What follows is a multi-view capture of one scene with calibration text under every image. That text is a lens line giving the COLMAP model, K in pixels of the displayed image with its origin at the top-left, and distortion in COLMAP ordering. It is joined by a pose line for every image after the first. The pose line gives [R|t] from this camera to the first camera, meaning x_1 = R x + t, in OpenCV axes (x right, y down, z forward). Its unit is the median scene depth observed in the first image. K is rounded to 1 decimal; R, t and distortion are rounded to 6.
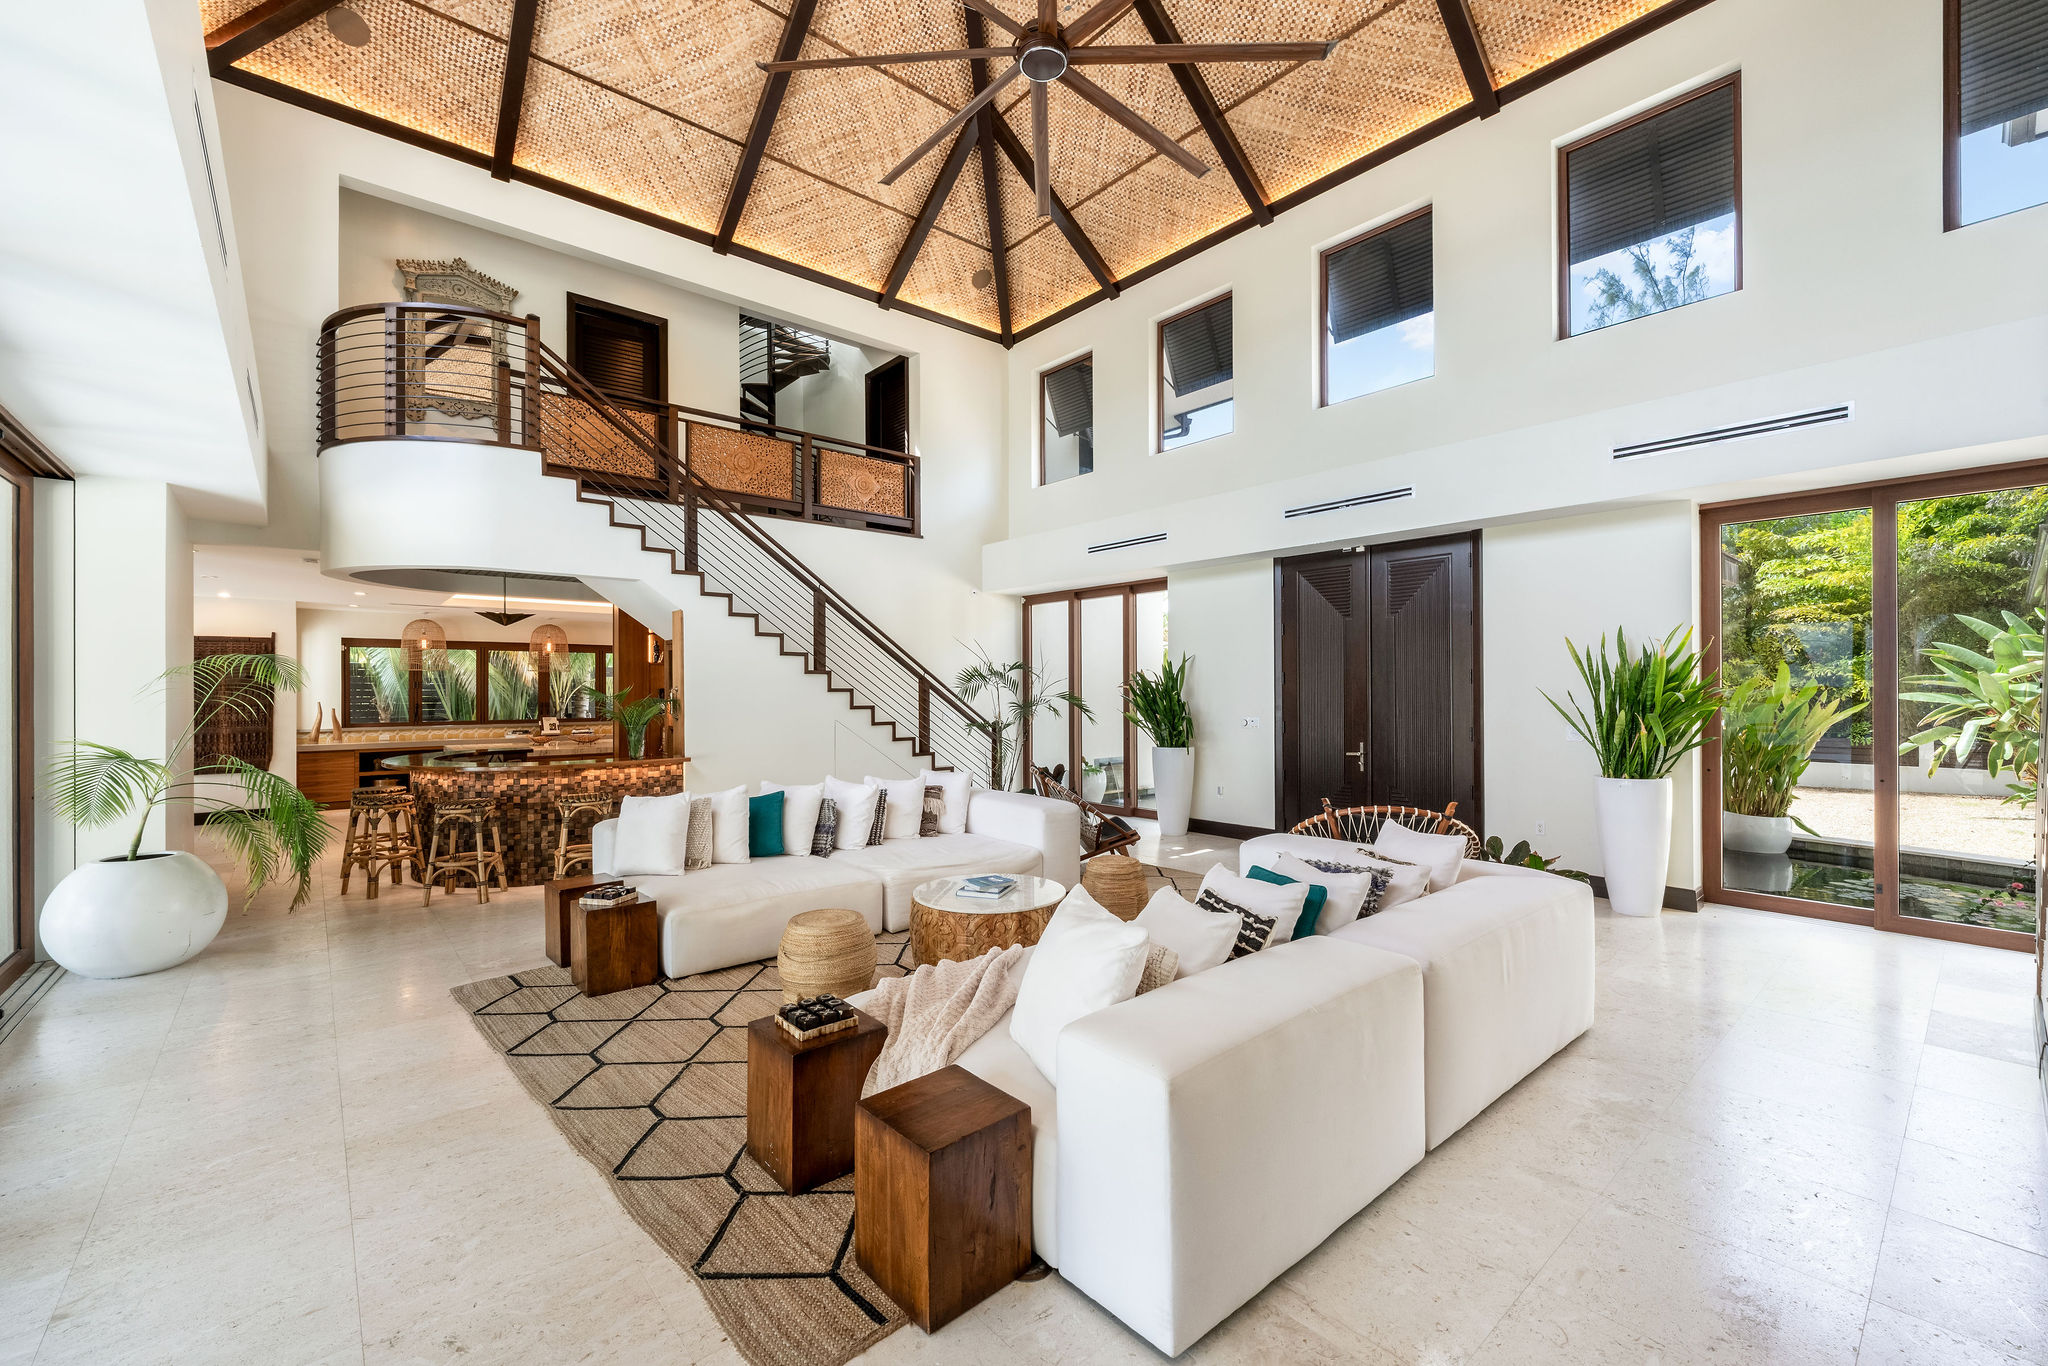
lens RADIAL K [[831.9, 0, 1027.6], [0, 831.9, 687.1], [0, 0, 1]] dist [0.000420, 0.000003]
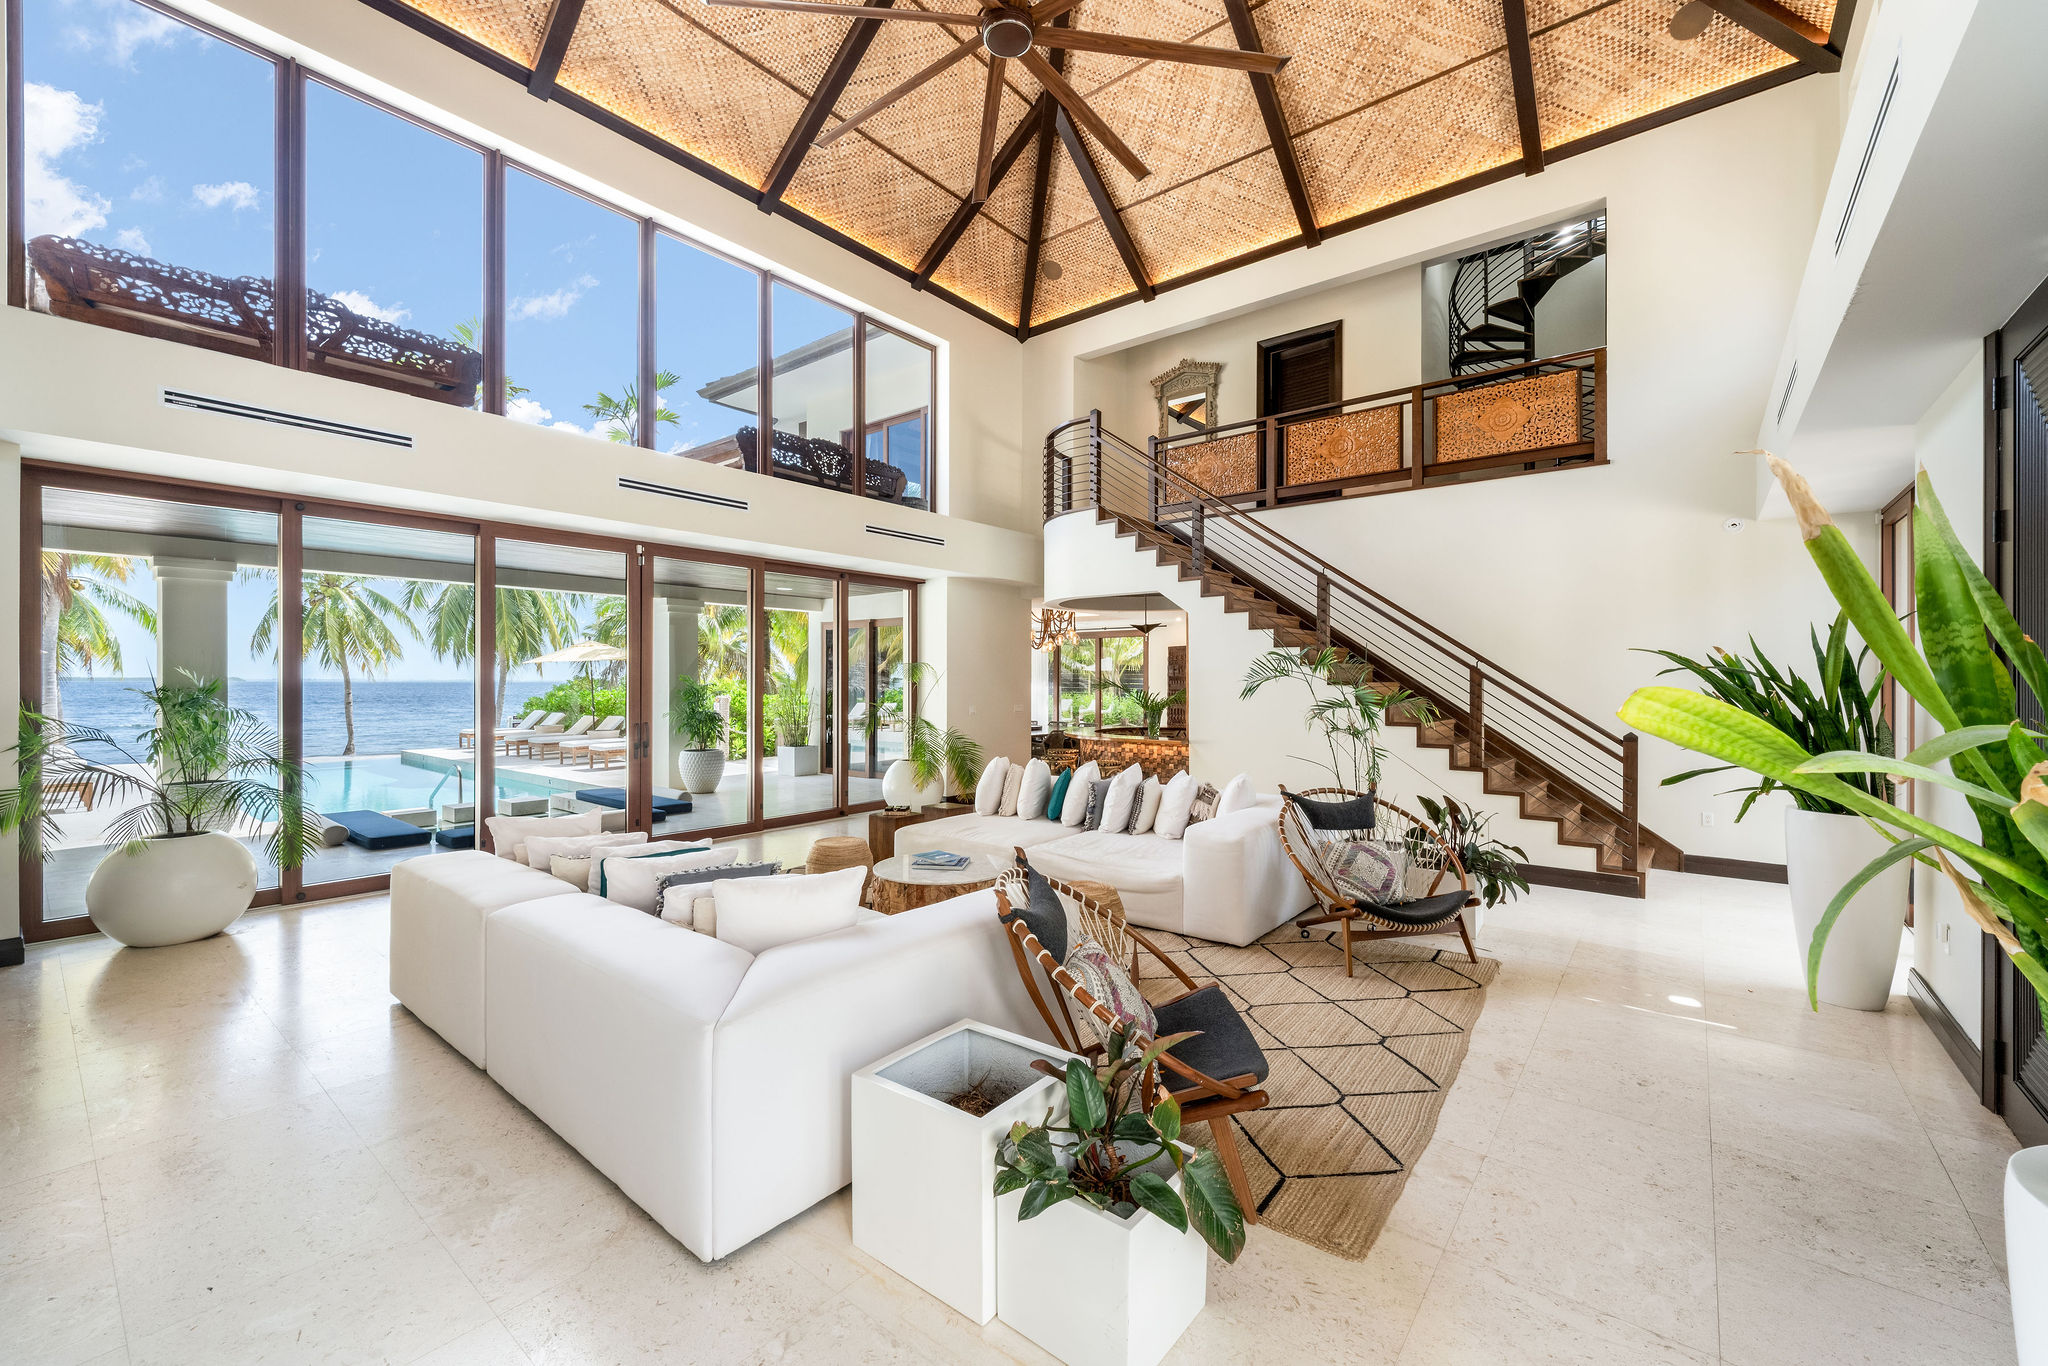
lens RADIAL K [[831.9, 0, 1028.8], [0, 831.9, 681.6], [0, 0, 1]] dist [0.000420, 0.000003]
pose [[0.179160, 0.005096, -0.983807, 0.594236], [0.001269, 0.999985, 0.005411, -0.003336], [0.983819, -0.002218, 0.179151, 0.513750]]
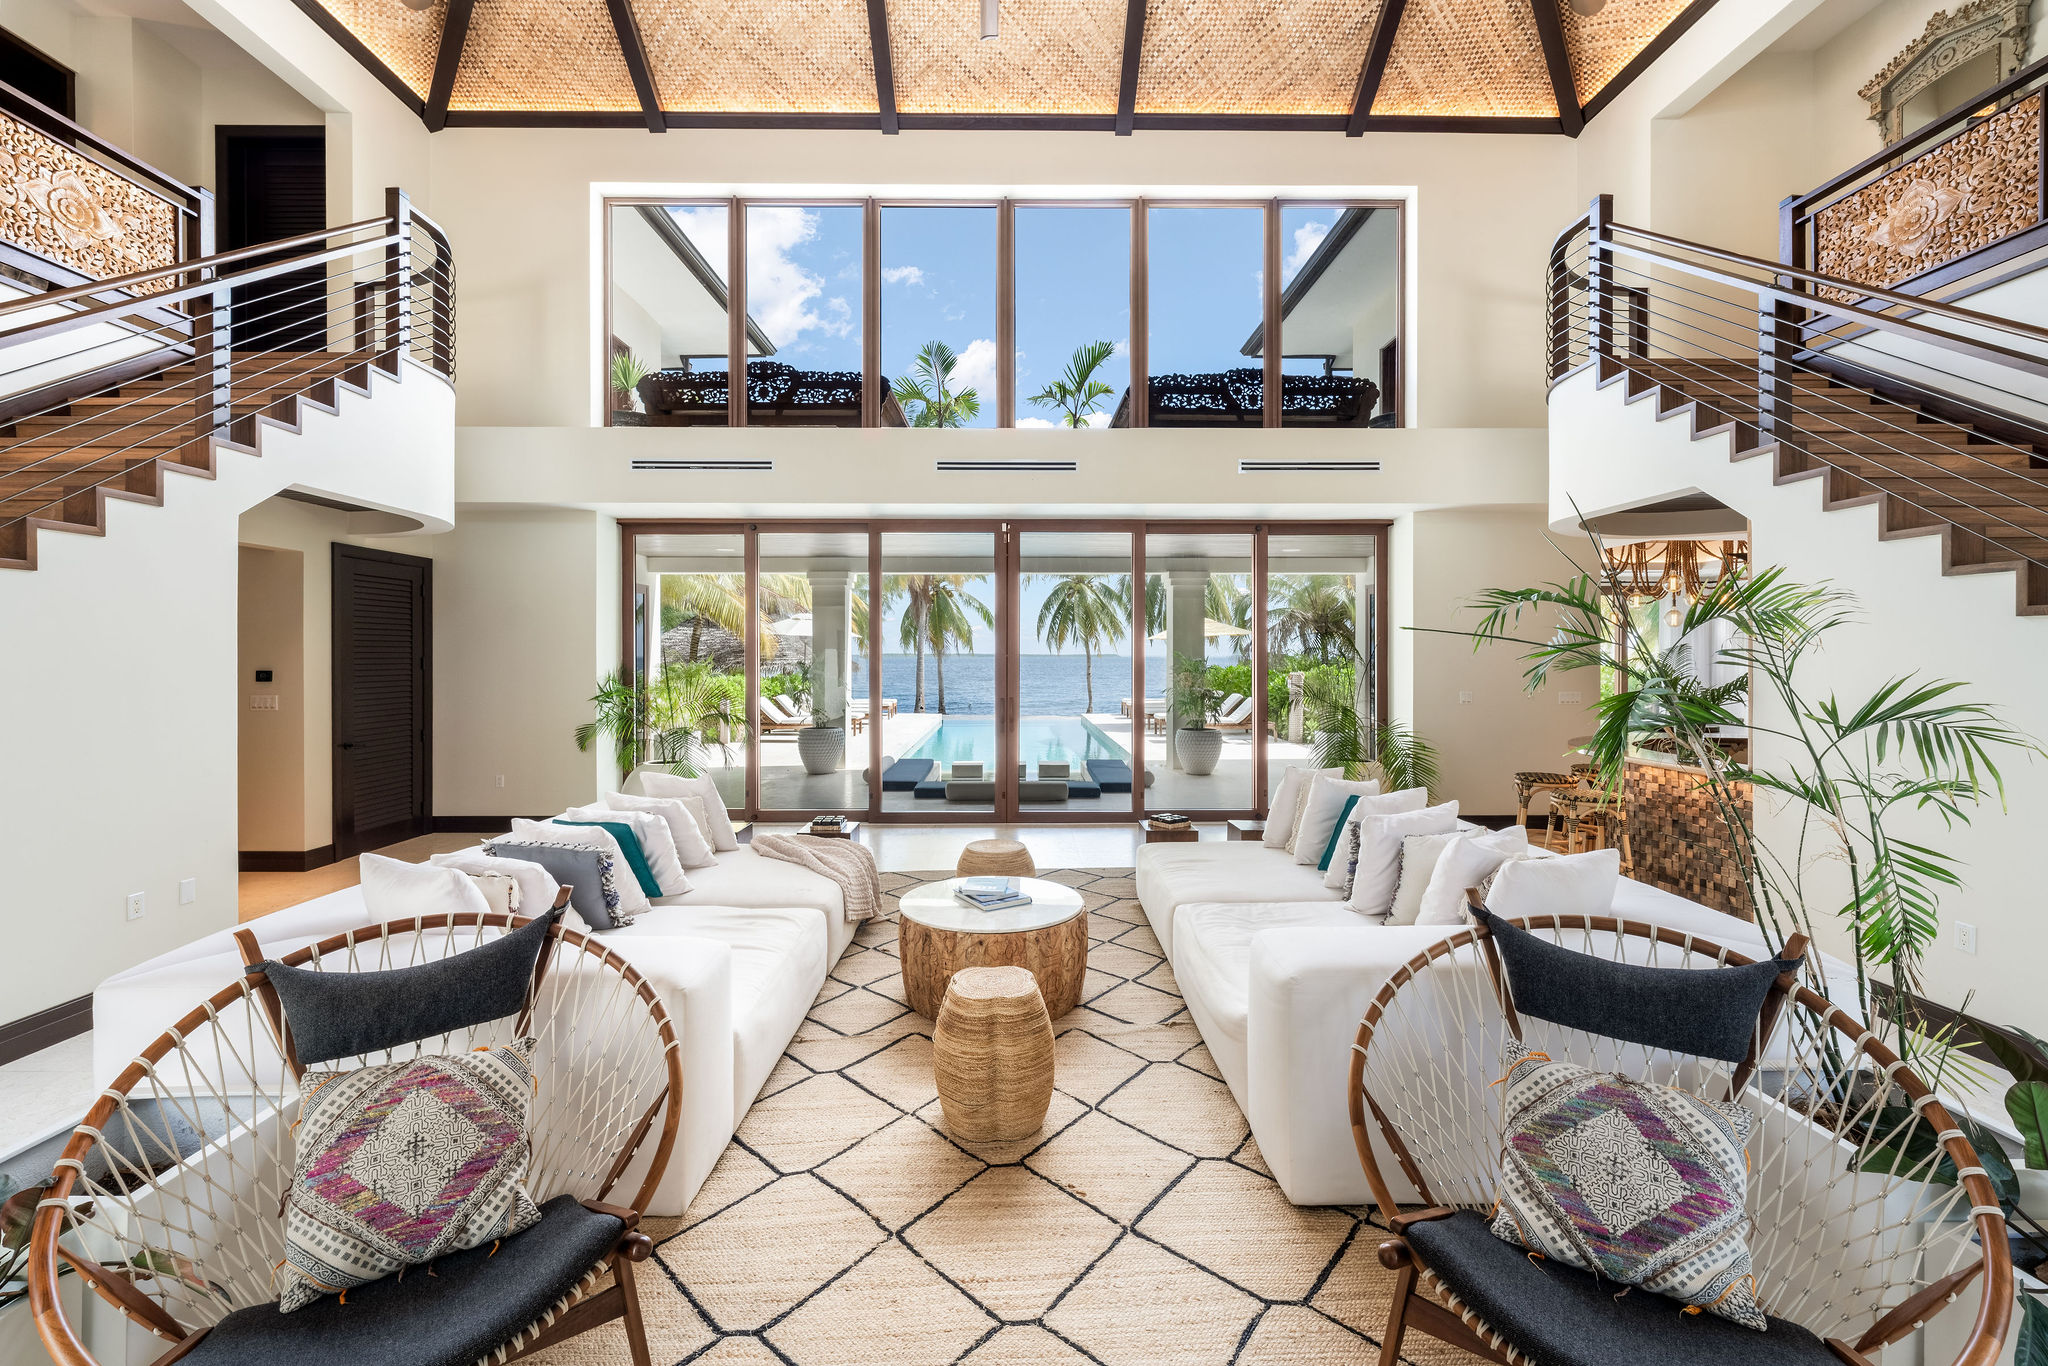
lens RADIAL K [[831.9, 0, 1021.5], [0, 831.9, 664.4], [0, 0, 1]] dist [0.000420, 0.000003]
pose [[-0.653921, 0.010390, -0.756491, 0.302193], [0.004234, 0.999940, 0.010074, 0.001113], [0.756551, 0.003385, -0.653926, 0.899853]]
